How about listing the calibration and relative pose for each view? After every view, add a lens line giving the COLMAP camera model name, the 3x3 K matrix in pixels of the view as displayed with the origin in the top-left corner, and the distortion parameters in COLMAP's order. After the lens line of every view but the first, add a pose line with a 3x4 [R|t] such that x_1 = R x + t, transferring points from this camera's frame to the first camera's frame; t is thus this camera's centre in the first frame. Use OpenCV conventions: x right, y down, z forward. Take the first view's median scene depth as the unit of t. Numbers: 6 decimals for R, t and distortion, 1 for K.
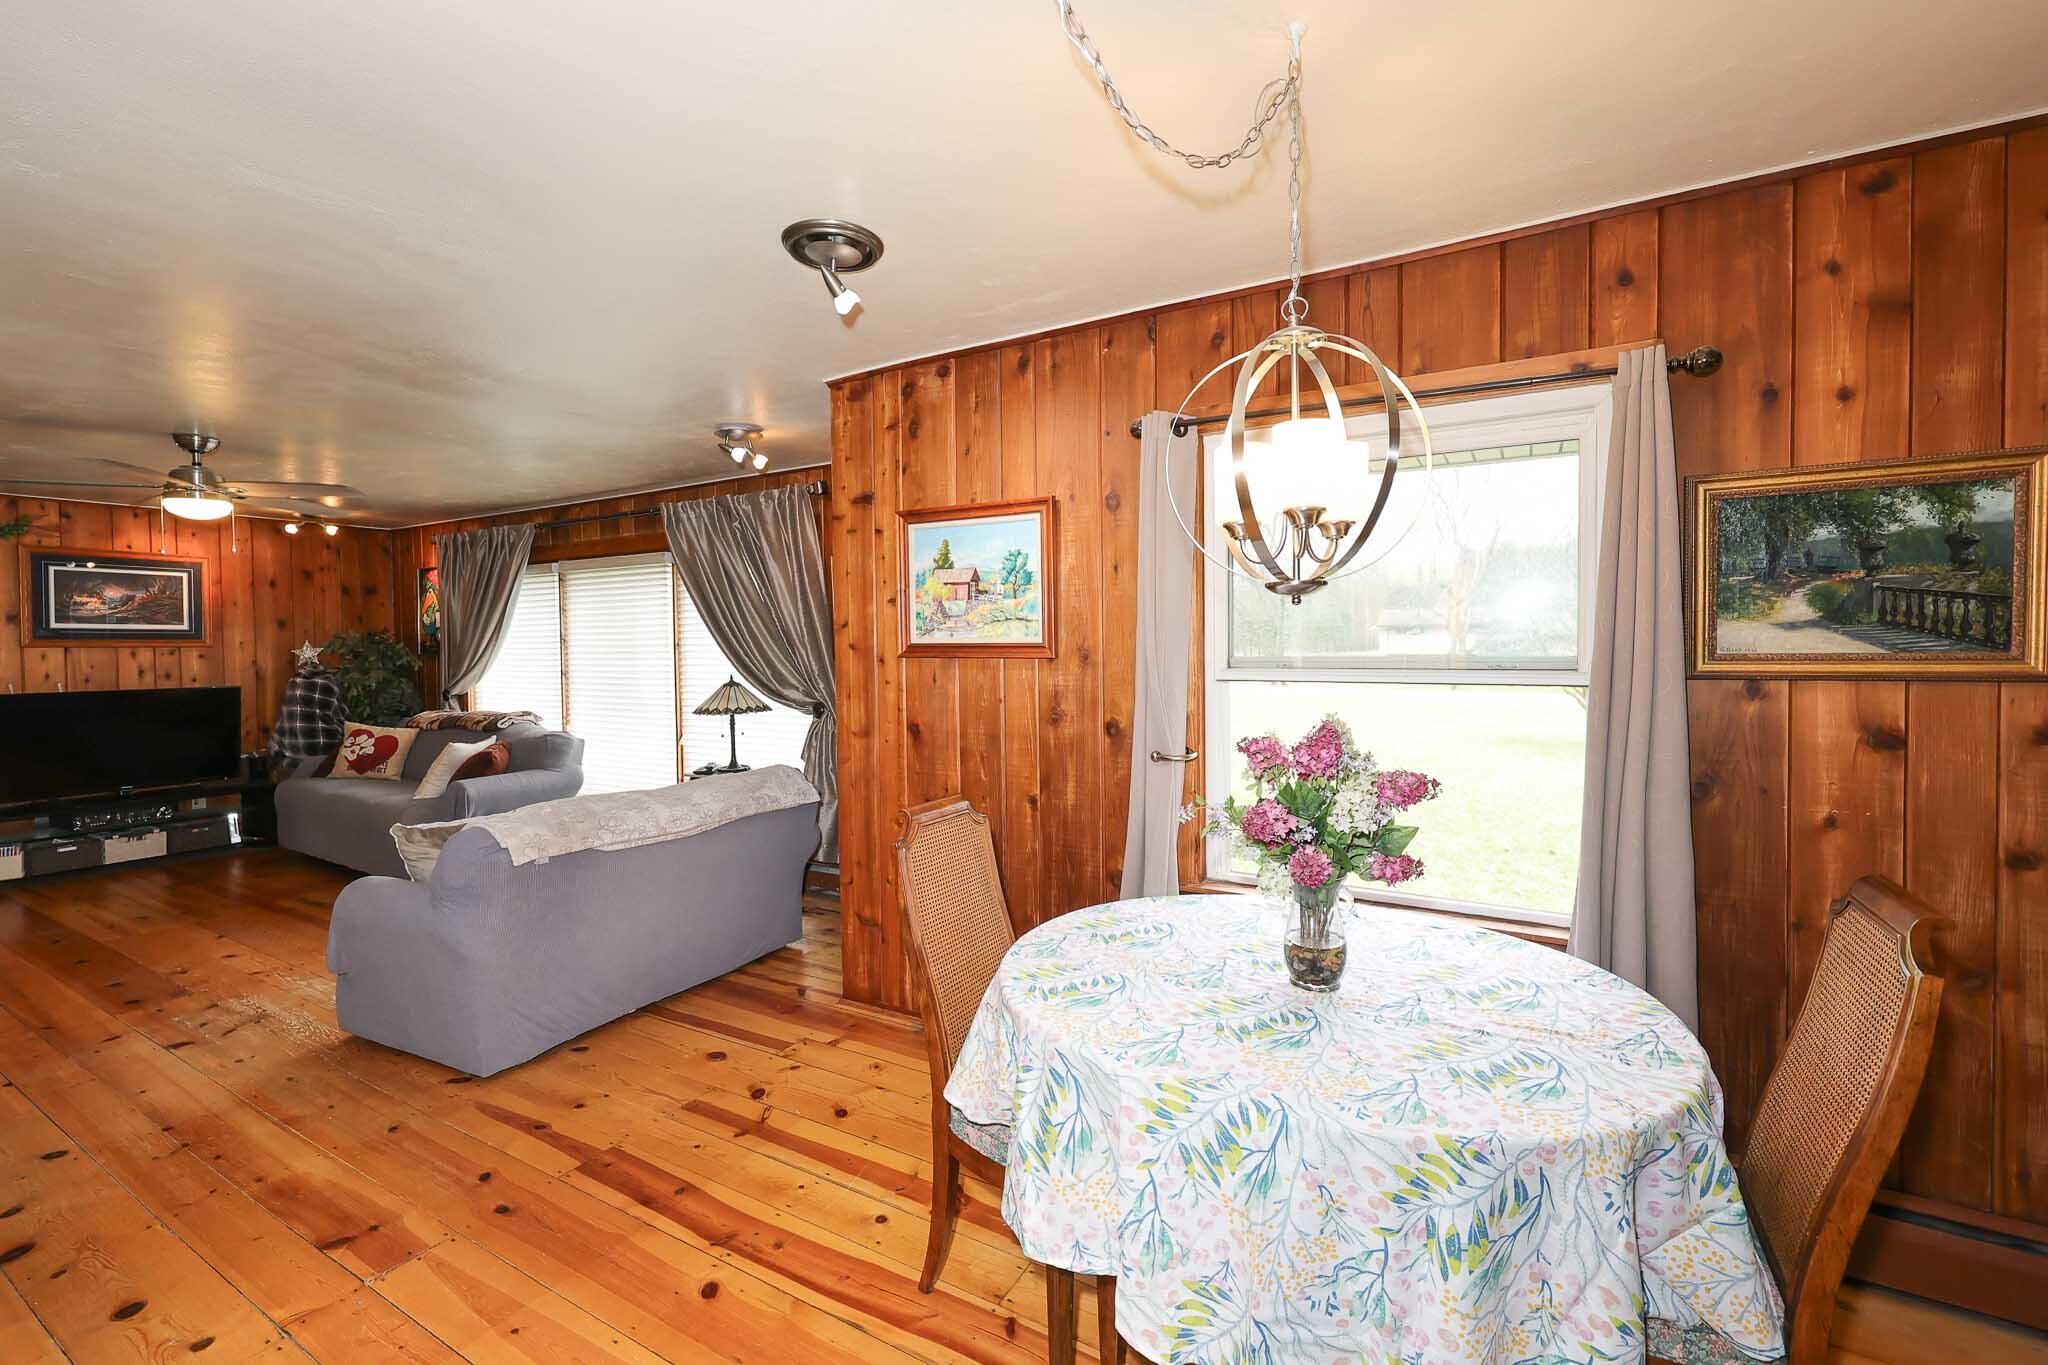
lens RADIAL K [[838.3, 0, 1026.8], [0, 838.3, 666.7], [0, 0, 1]] dist [0.006820, -0.000190]
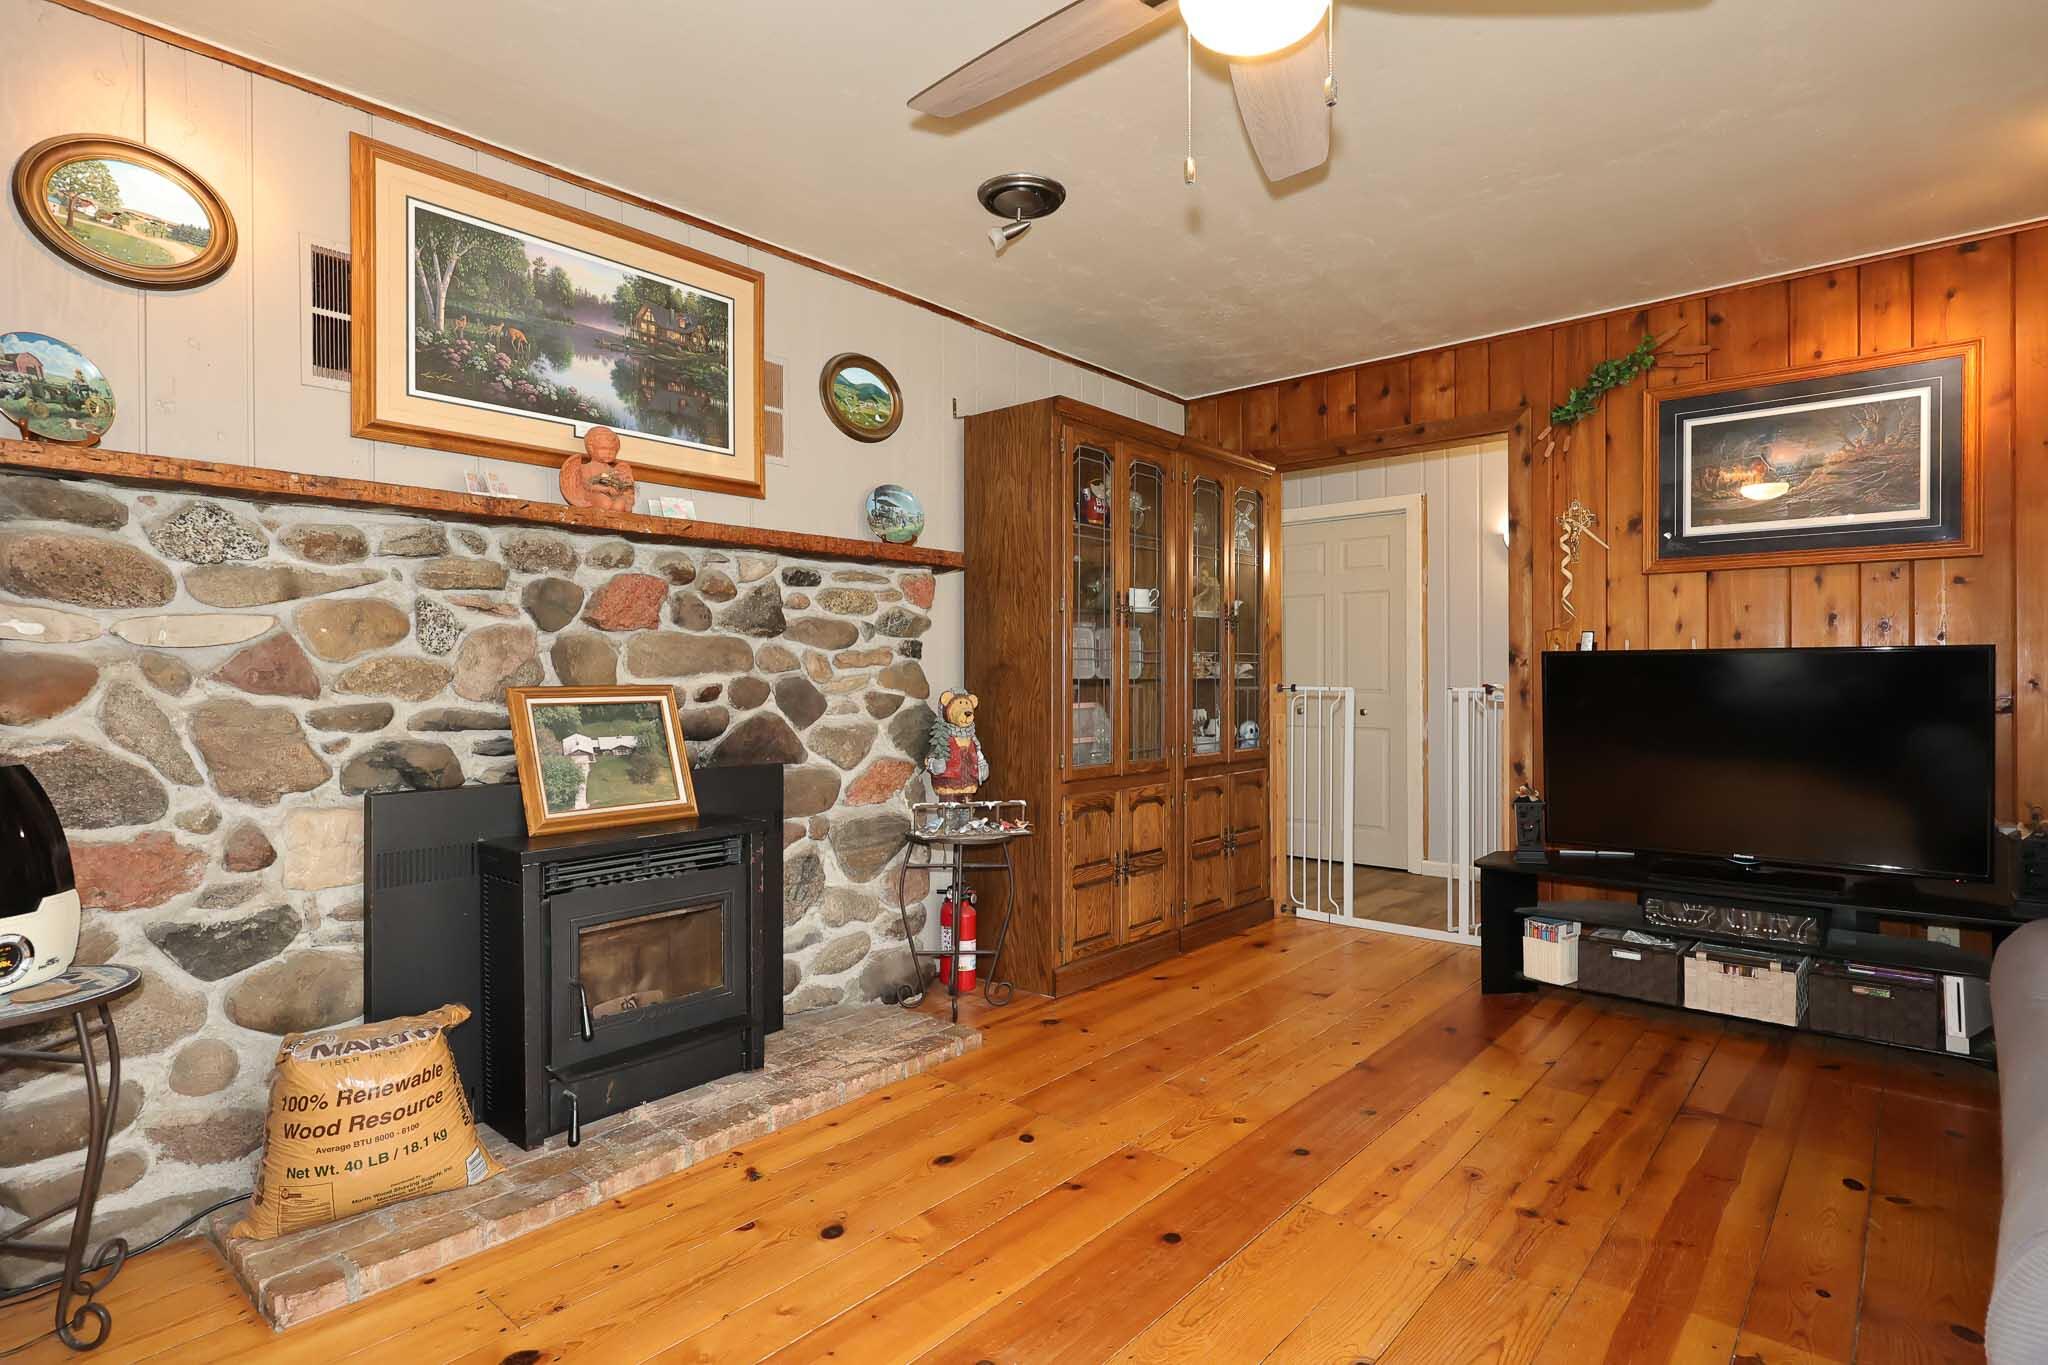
lens RADIAL K [[1043.6, 0, 1064.3], [0, 1043.6, 688.4], [0, 0, 1]] dist [-0.006232, -0.000340]
pose [[-0.193492, 0.015578, -0.980978, -0.397237], [-0.021078, 0.999577, 0.020030, 0.042359], [0.980875, 0.024553, -0.193082, 0.689540]]
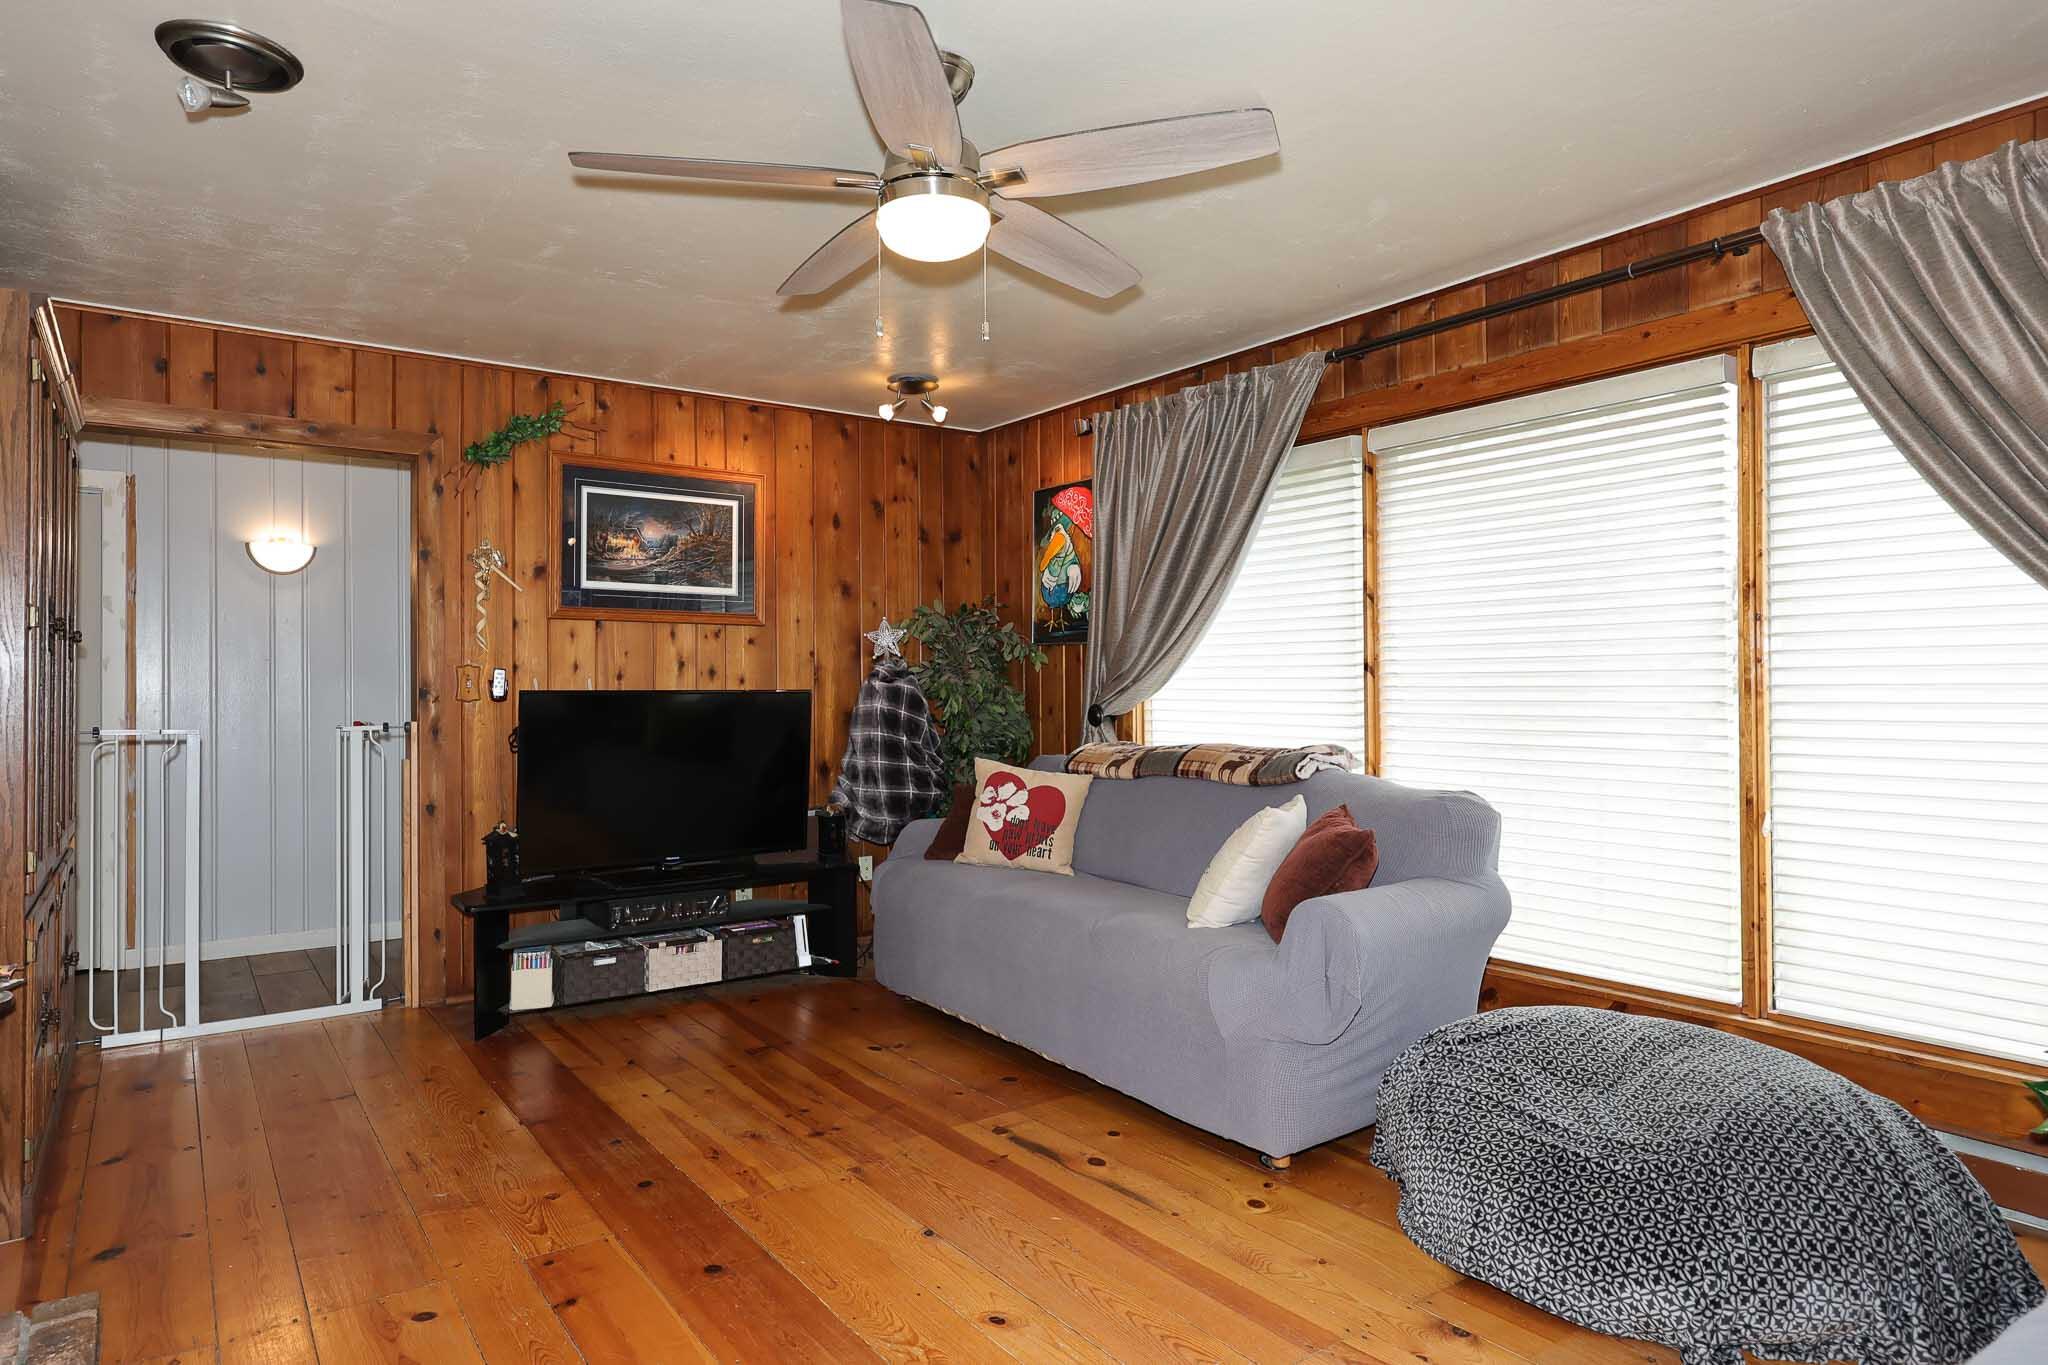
lens RADIAL K [[1200.9, 0, 1024.0], [0, 1200.9, 682.5], [0, 0, 1]] dist [0.000121, -0.001770]
pose [[0.910791, 0.000622, -0.412868, -0.471485], [-0.012458, 0.999585, -0.025978, 0.037585], [0.412680, 0.028804, 0.910420, 0.322008]]
